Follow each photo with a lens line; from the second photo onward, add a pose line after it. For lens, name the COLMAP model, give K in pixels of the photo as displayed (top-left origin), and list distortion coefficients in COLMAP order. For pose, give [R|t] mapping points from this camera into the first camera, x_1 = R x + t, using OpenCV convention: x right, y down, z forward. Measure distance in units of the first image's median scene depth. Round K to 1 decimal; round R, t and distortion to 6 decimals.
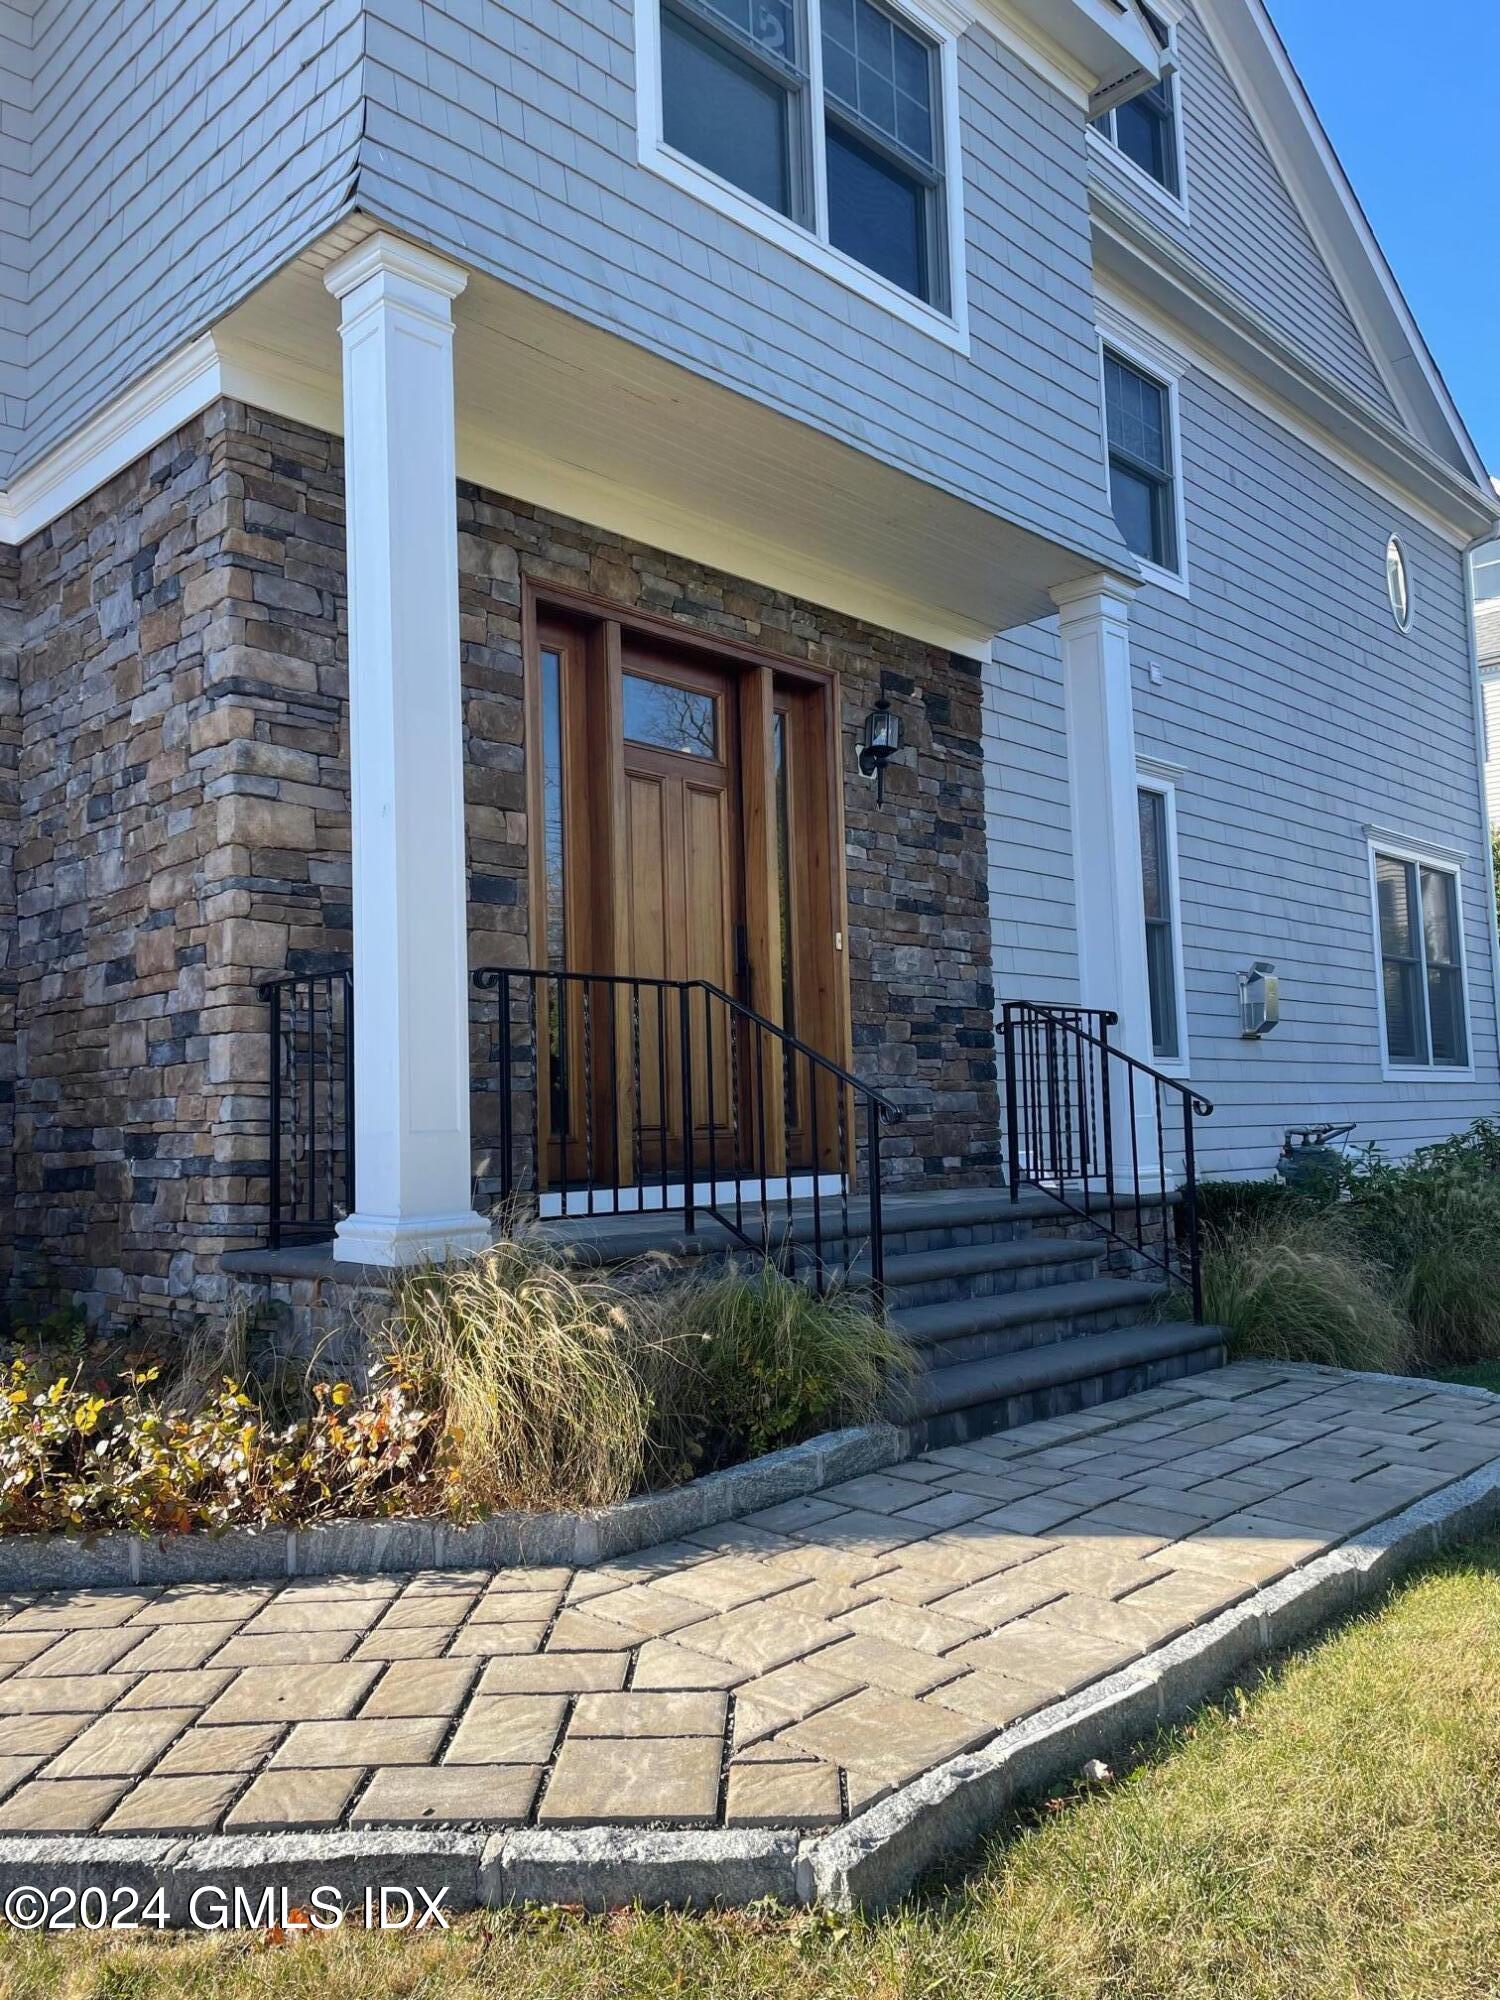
lens RADIAL K [[1507.9, 0, 750.8], [0, 1507.9, 1002.8], [0, 0, 1]] dist [0.036330, -0.012634]
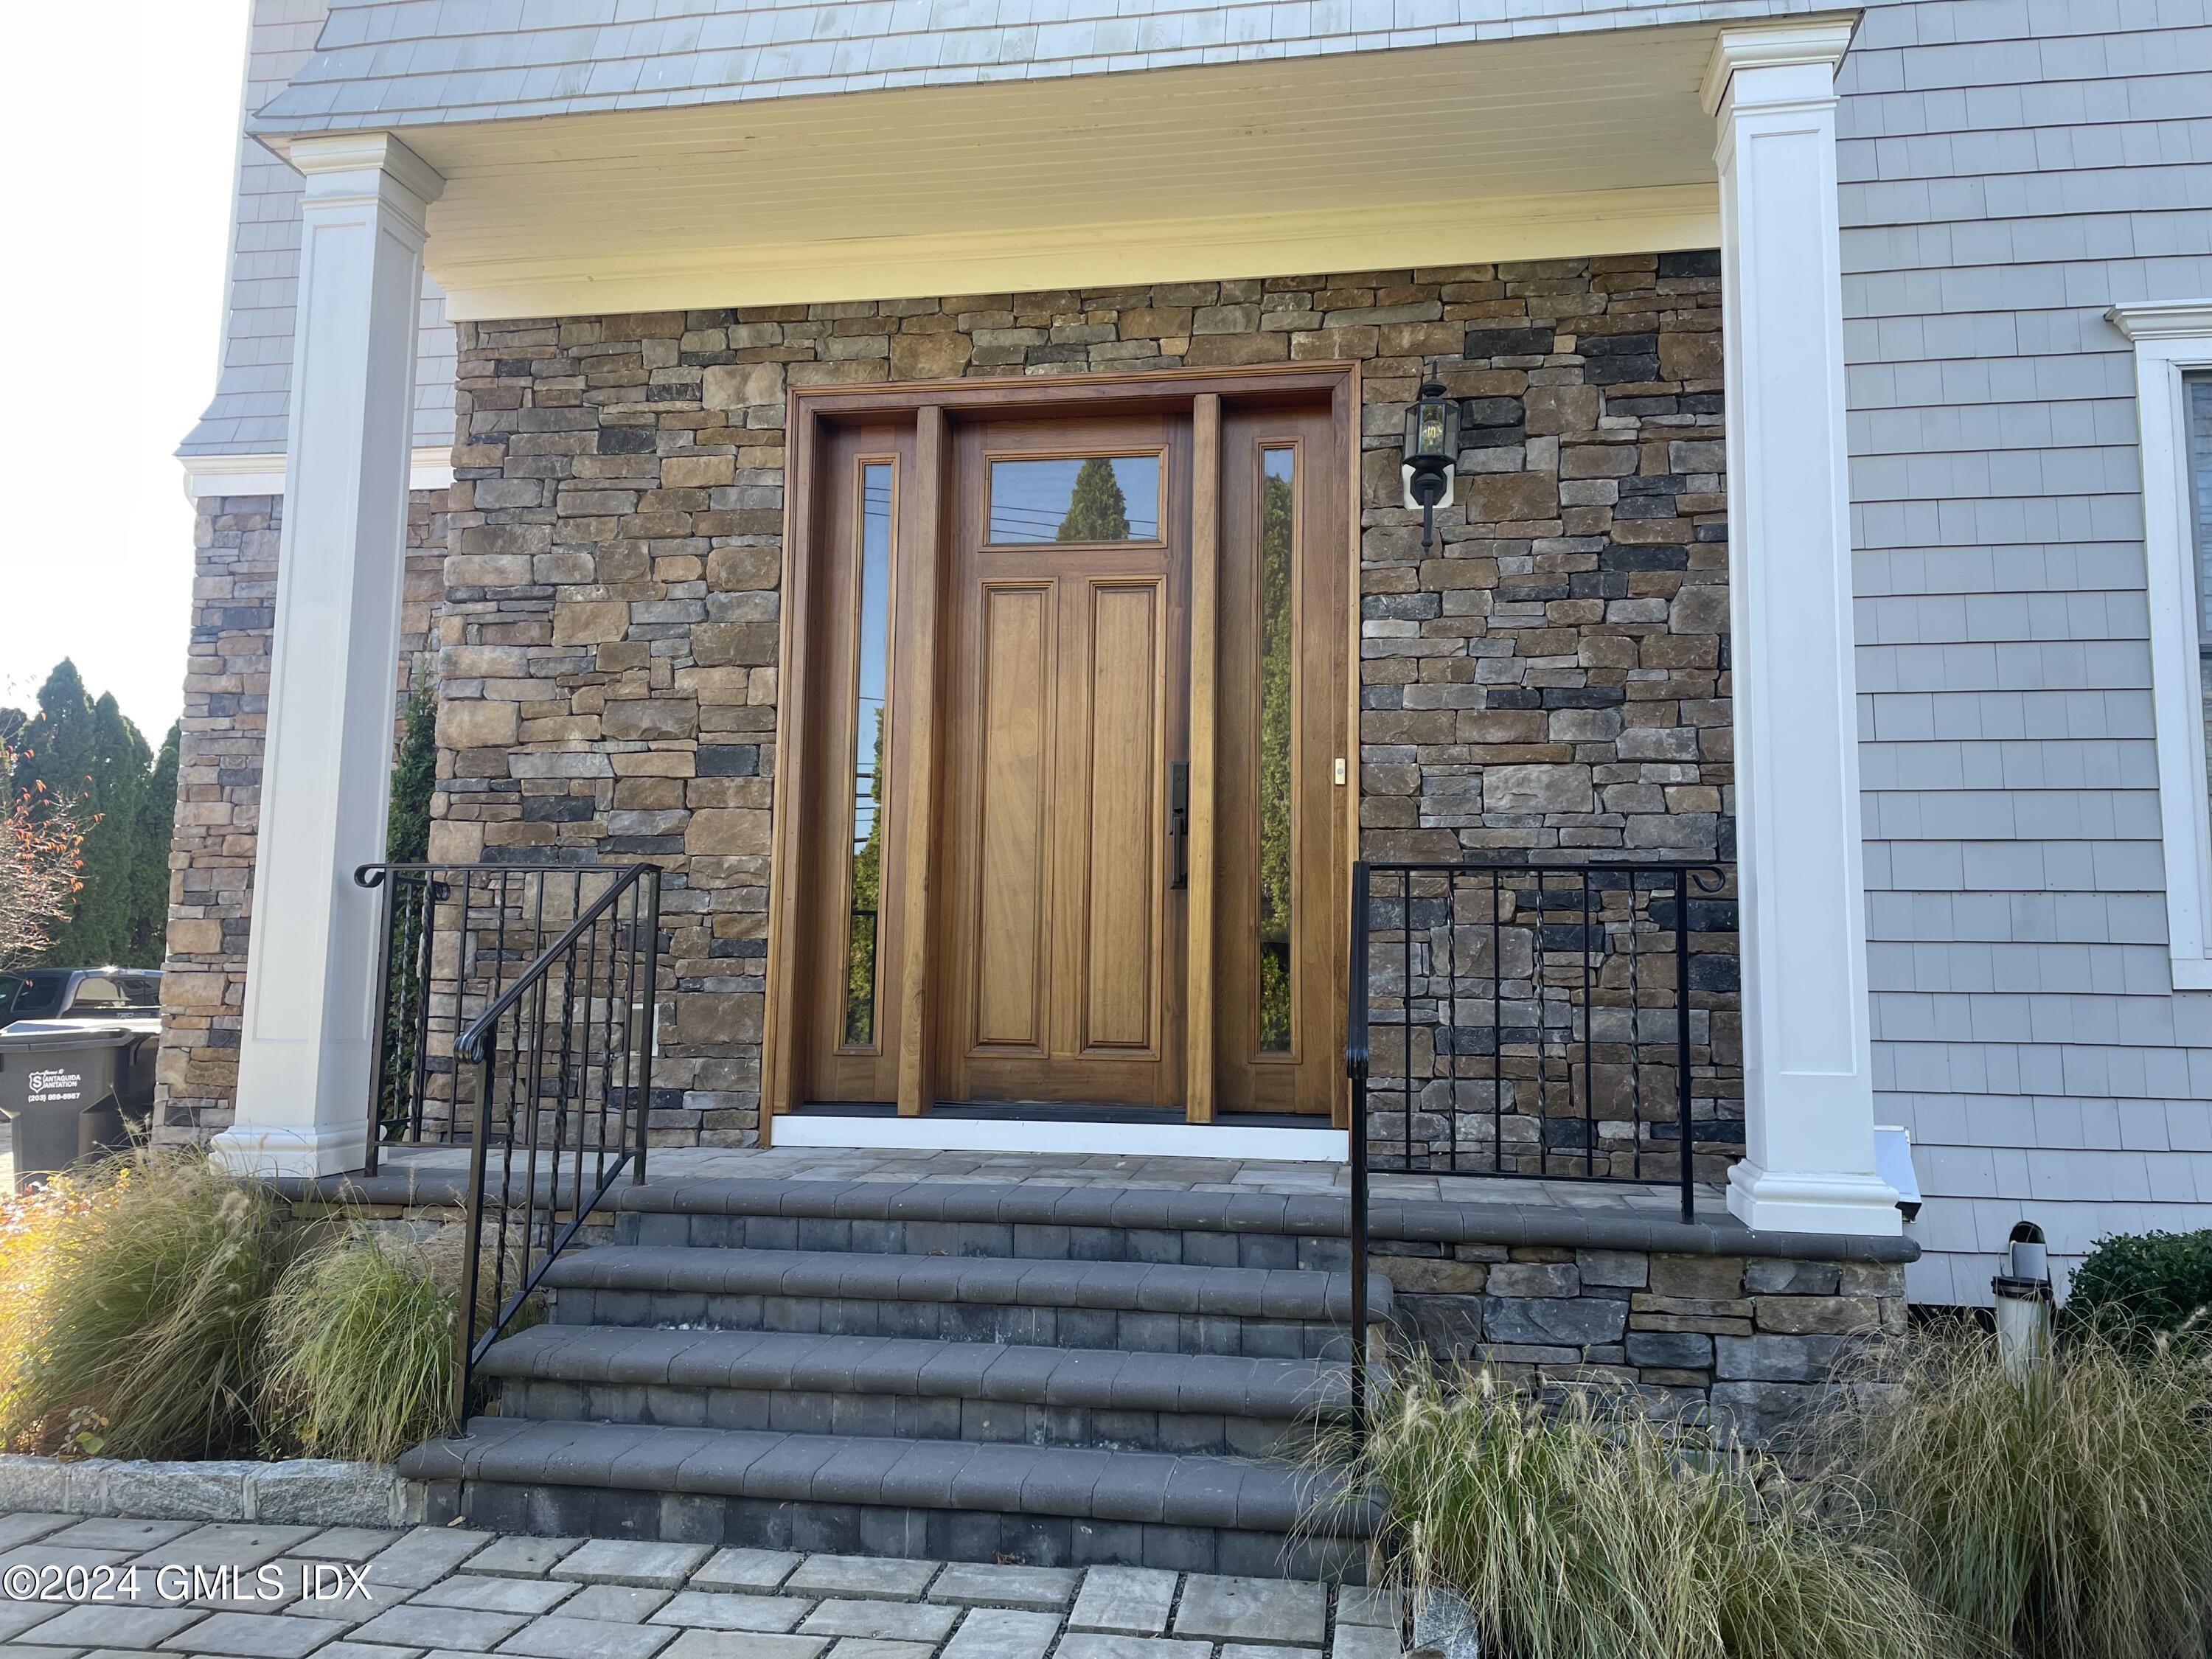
lens RADIAL K [[1667.7, 0, 1106.6], [0, 1667.7, 826.7], [0, 0, 1]] dist [0.036330, -0.012634]
pose [[0.557904, -0.063955, -0.827438, 0.738541], [0.035052, 0.997952, -0.053500, 0.022100], [0.829165, 0.000845, 0.559003, 0.635600]]
